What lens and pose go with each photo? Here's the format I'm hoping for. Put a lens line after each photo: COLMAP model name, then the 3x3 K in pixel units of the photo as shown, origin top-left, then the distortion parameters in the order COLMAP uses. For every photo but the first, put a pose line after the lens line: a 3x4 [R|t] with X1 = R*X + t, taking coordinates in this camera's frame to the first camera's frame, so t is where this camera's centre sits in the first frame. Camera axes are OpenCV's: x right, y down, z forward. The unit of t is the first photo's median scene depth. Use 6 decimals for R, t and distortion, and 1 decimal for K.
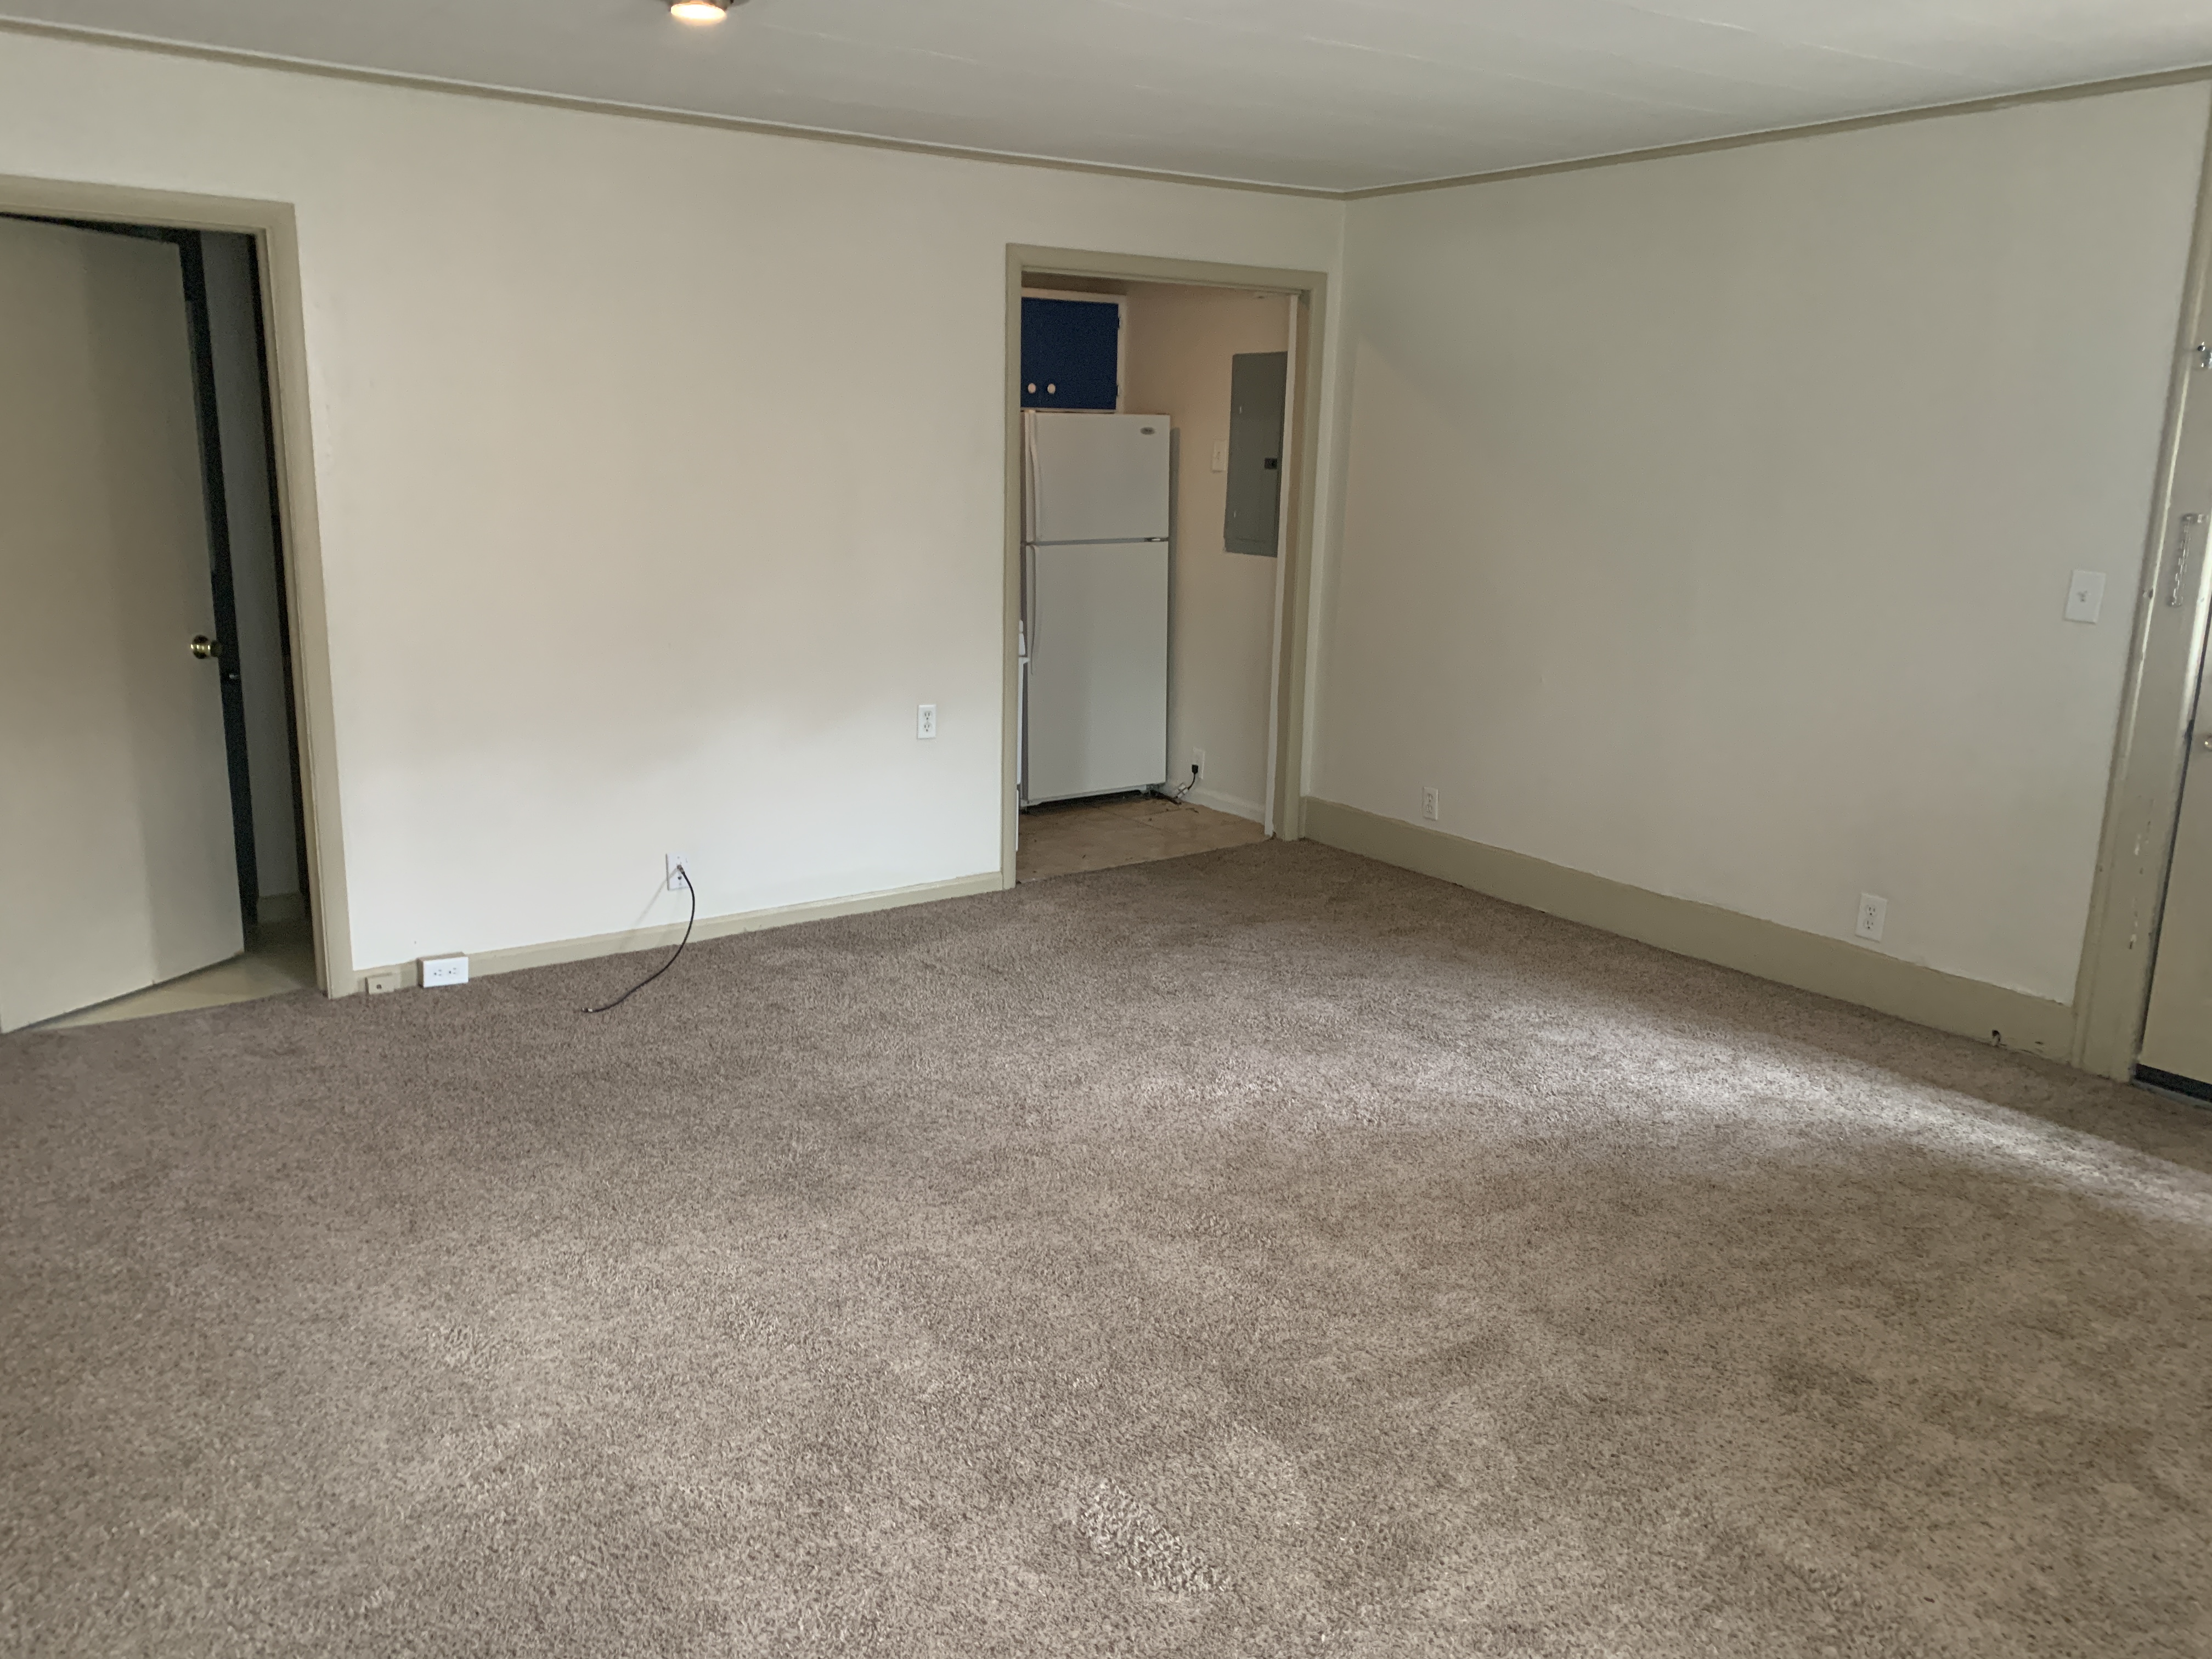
lens RADIAL K [[1696.0, 0, 1106.0], [0, 1696.0, 829.5], [0, 0, 1]] dist [0.004581, 0.004196]
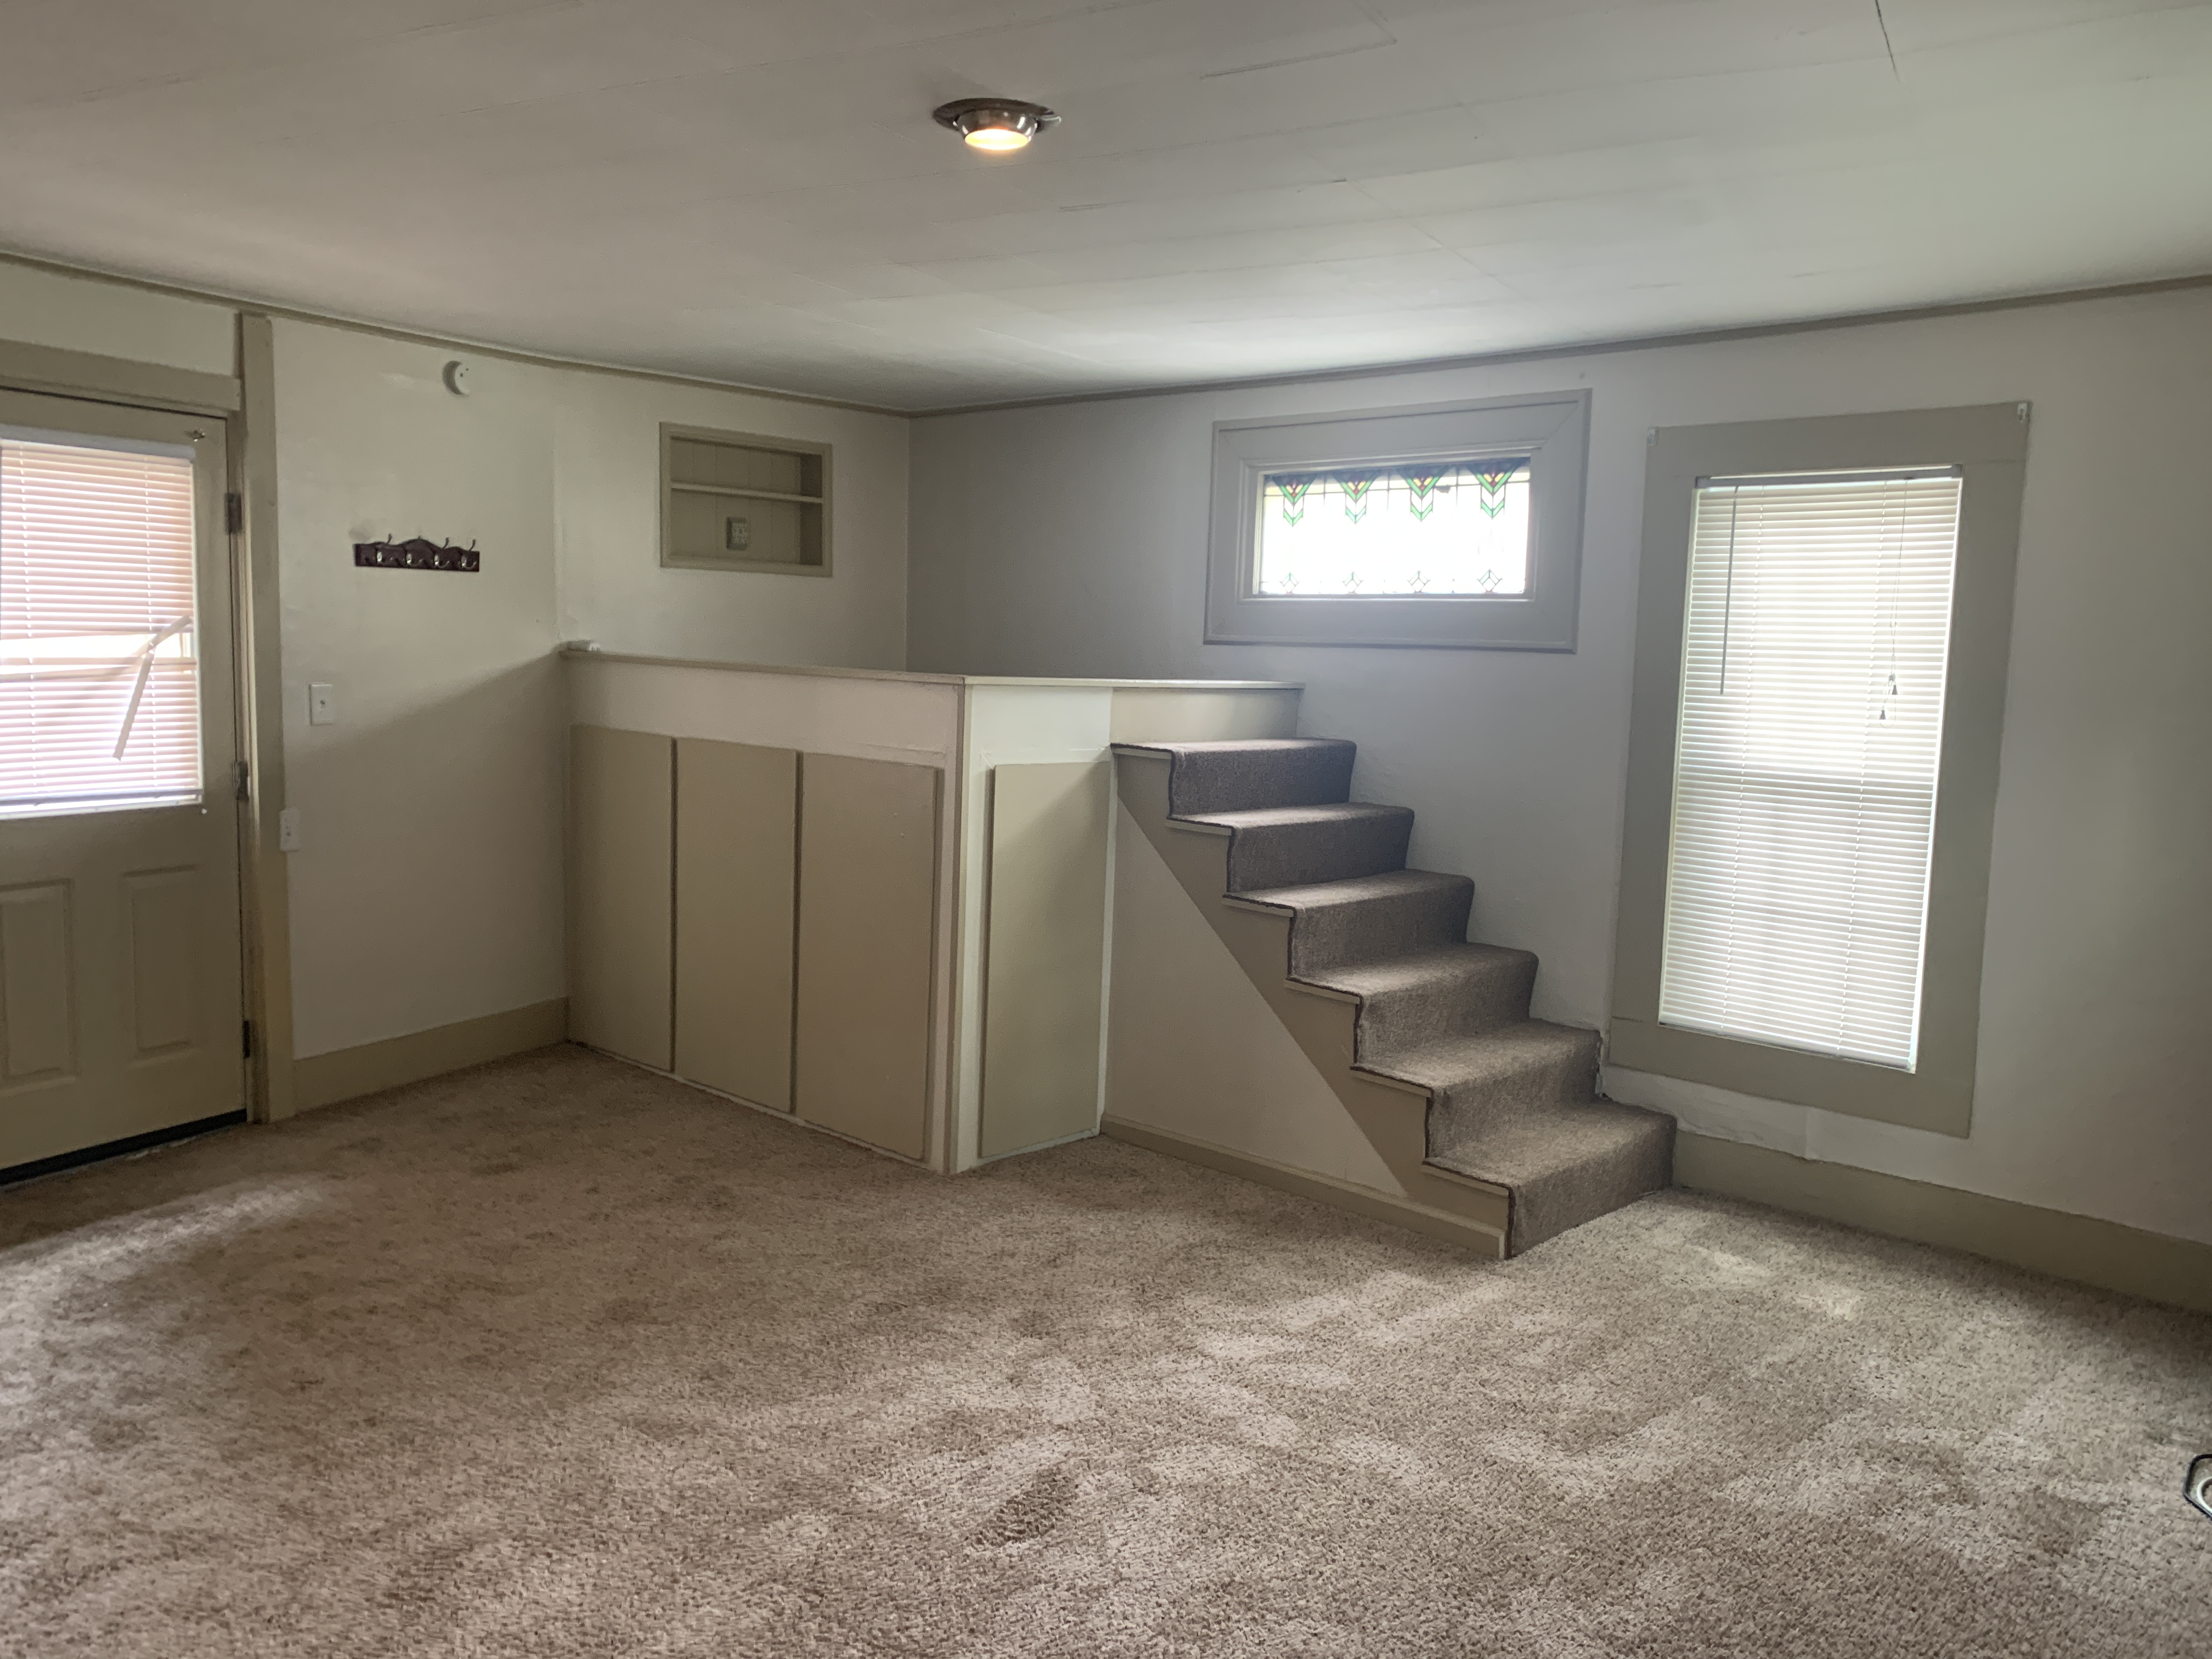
lens RADIAL K [[1652.6, 0, 1106.0], [0, 1652.6, 829.5], [0, 0, 1]] dist [0.075534, -0.135777]
pose [[-0.444851, -0.133666, 0.885574, -0.544686], [0.157194, 0.961797, 0.224135, -0.175765], [-0.881701, 0.238913, -0.406845, 0.705104]]
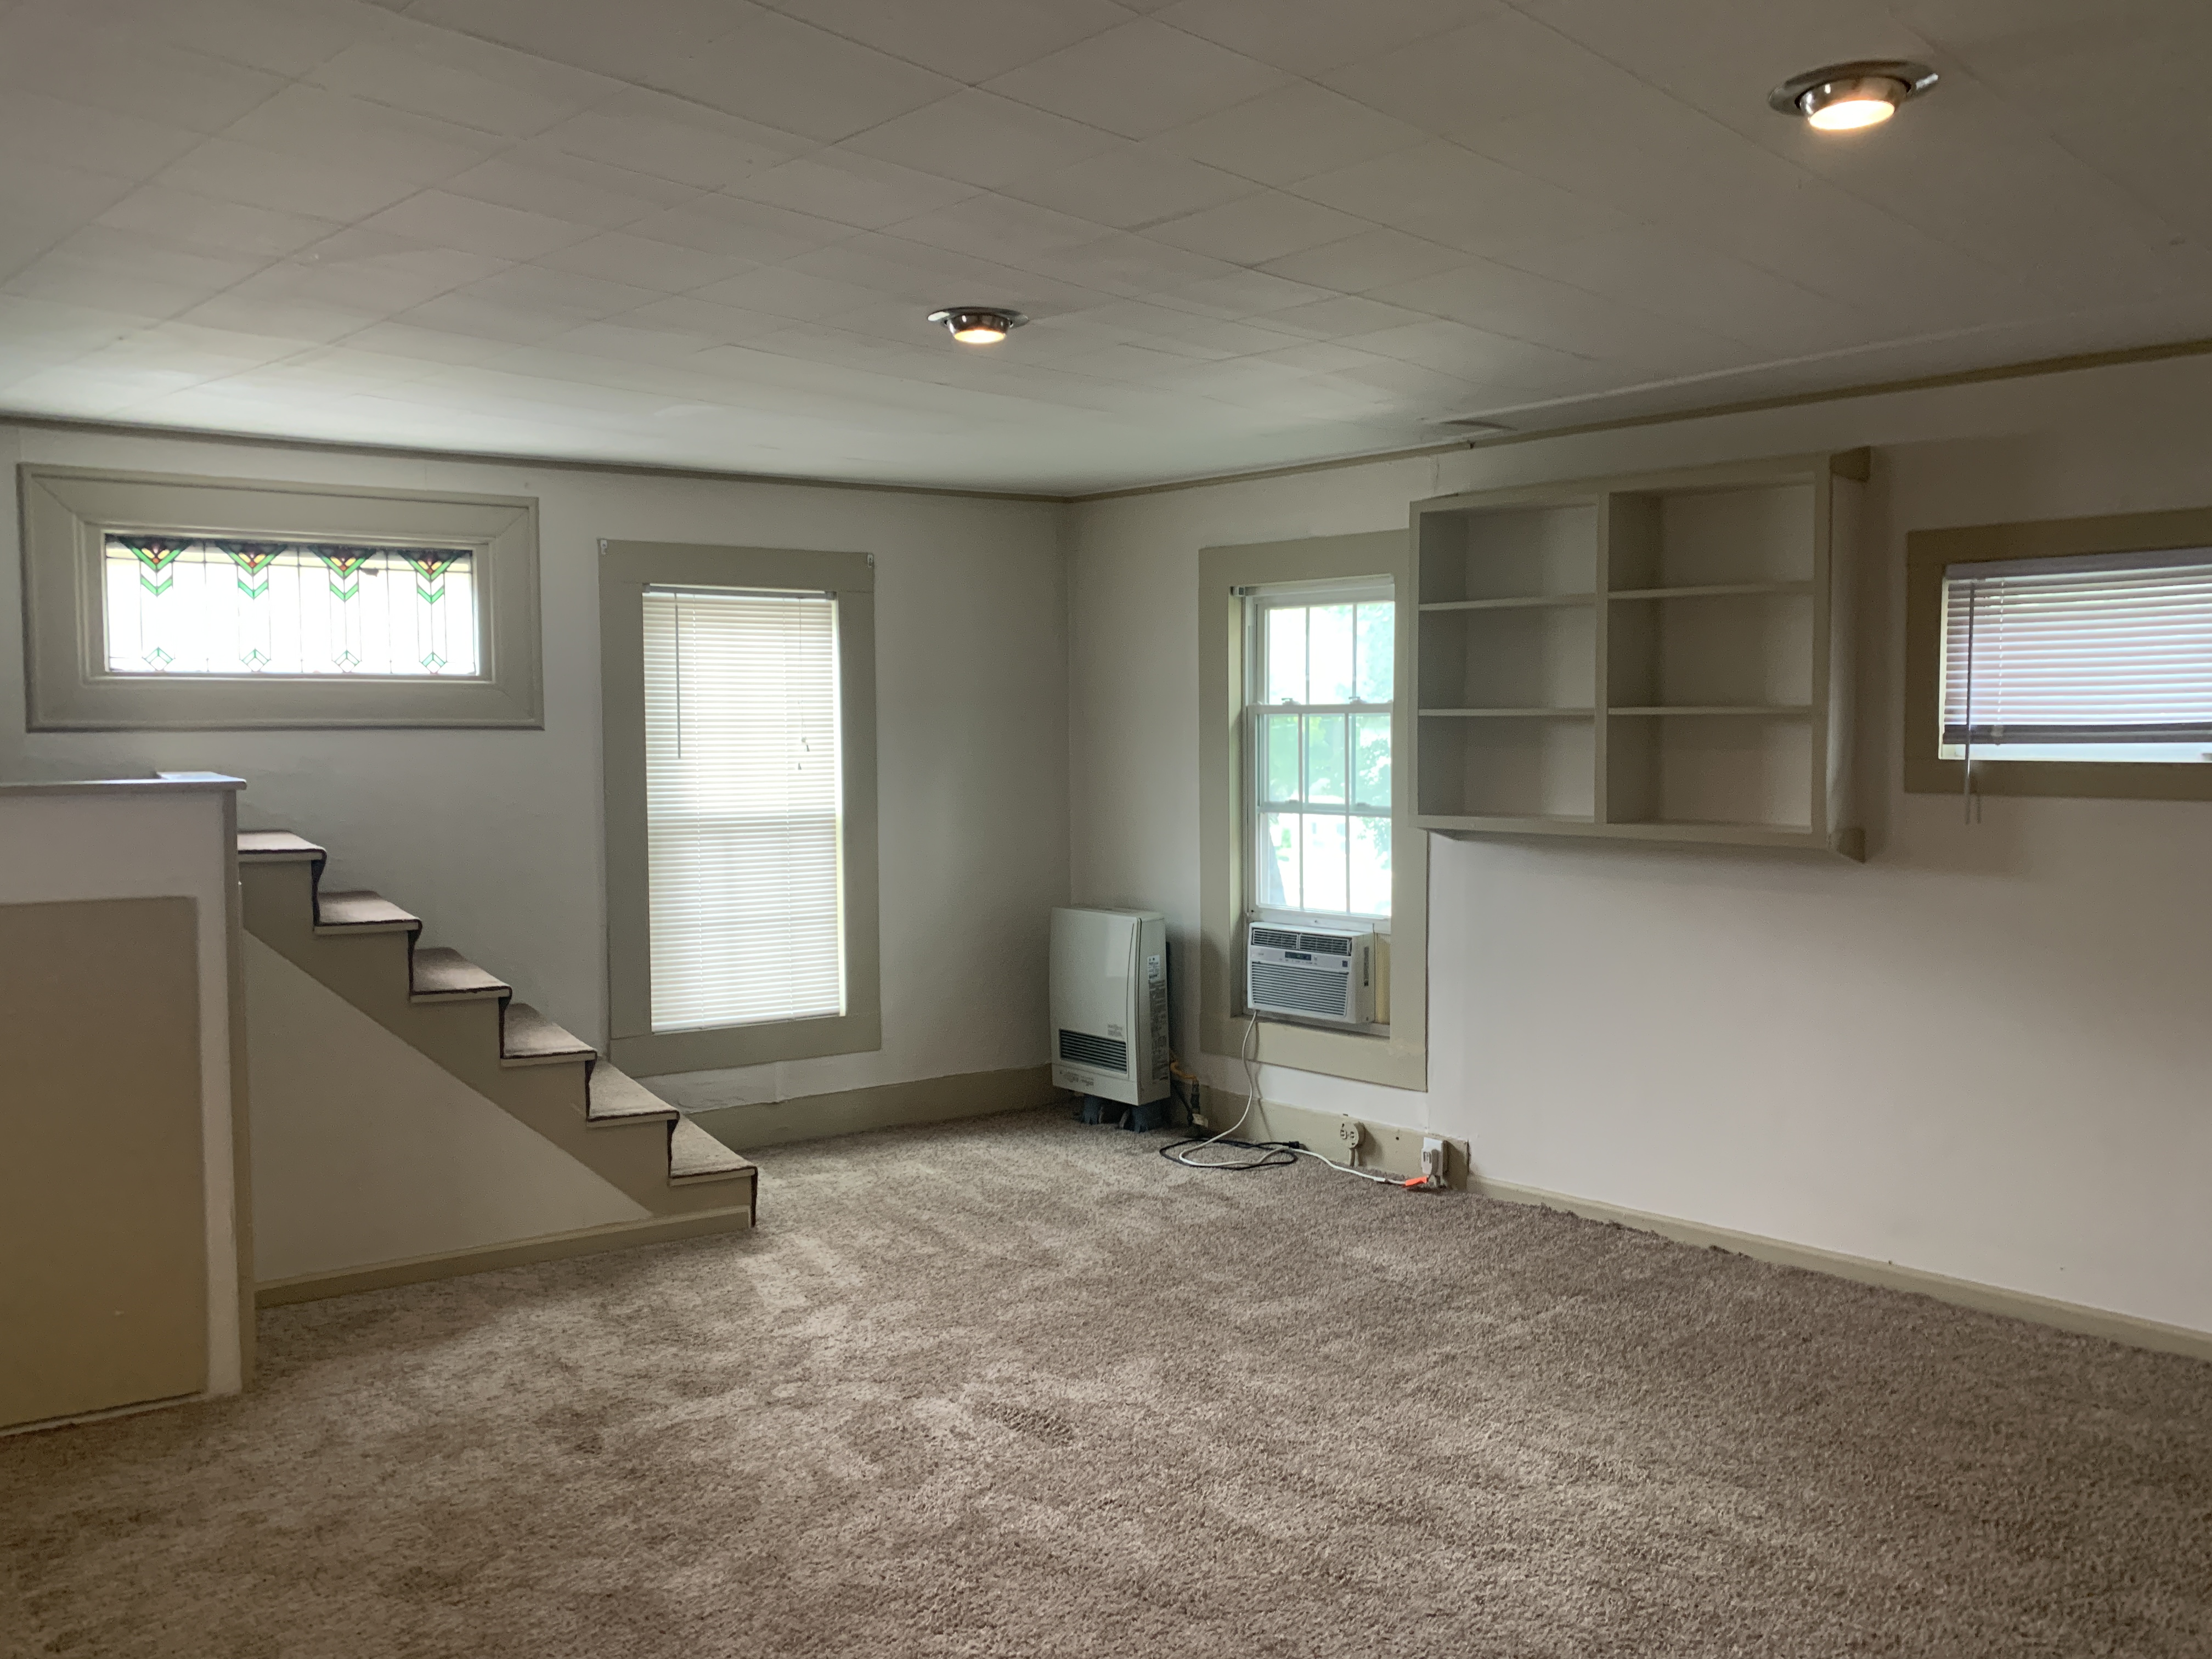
lens RADIAL K [[1696.0, 0, 1106.0], [0, 1696.0, 829.5], [0, 0, 1]] dist [0.004581, 0.004196]
pose [[-0.983521, -0.004774, -0.180731, 0.164661], [-0.053961, 0.961839, 0.268242, -0.288778], [0.172554, 0.273574, -0.946247, 1.277132]]
